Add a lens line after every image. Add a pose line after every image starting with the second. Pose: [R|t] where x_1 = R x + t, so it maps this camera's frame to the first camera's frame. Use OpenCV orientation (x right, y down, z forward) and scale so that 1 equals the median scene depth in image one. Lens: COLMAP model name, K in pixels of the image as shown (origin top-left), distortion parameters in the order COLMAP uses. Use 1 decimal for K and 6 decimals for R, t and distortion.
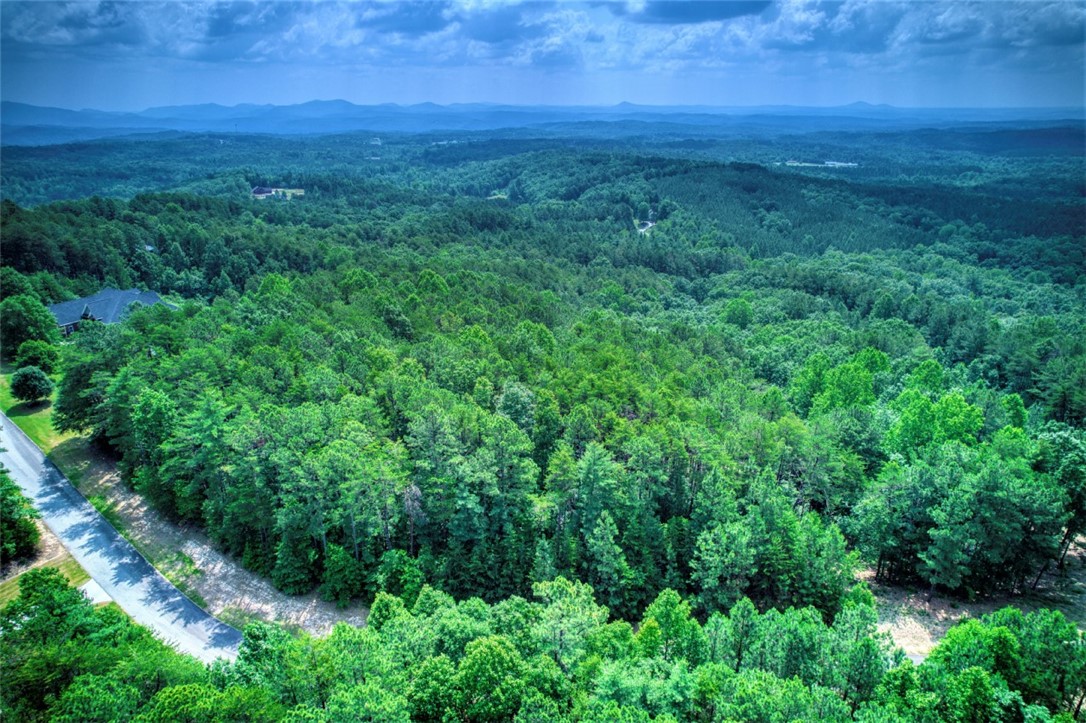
lens RADIAL K [[697.8, 0, 547.3], [0, 697.8, 366.8], [0, 0, 1]] dist [-0.076851, 0.071016]
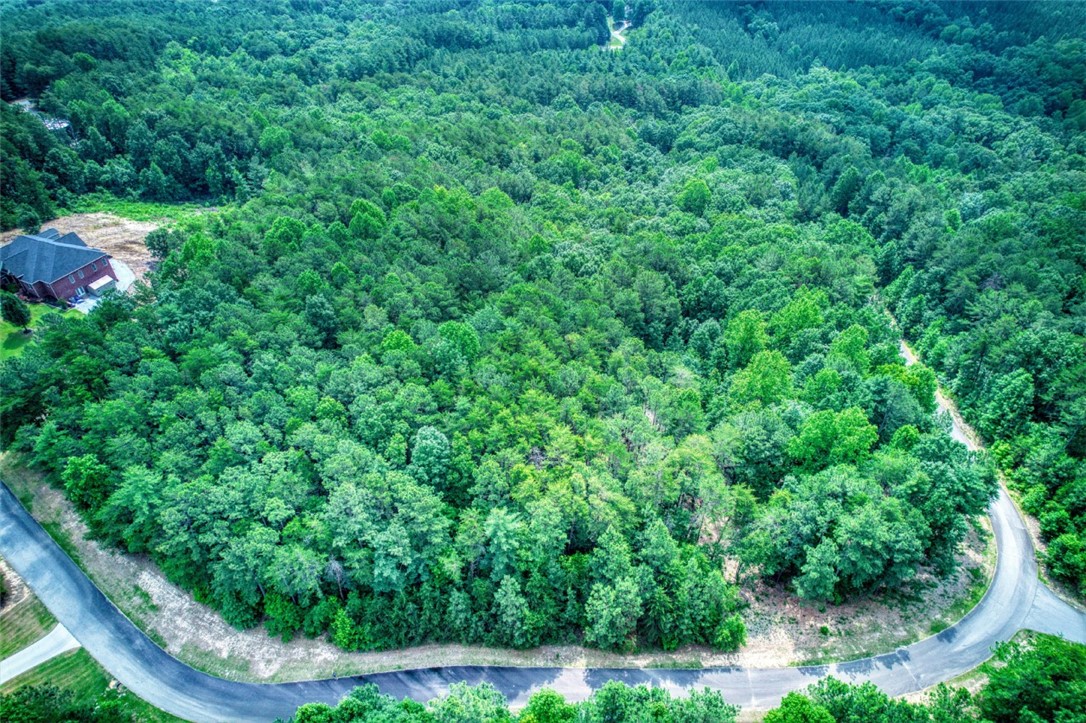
lens RADIAL K [[697.8, 0, 546.7], [0, 697.8, 367.9], [0, 0, 1]] dist [-0.076851, 0.071016]
pose [[0.999544, -0.024146, 0.018142, 0.110180], [0.017381, 0.951130, 0.308302, -0.371487], [-0.024699, -0.307846, 0.951115, 0.033197]]
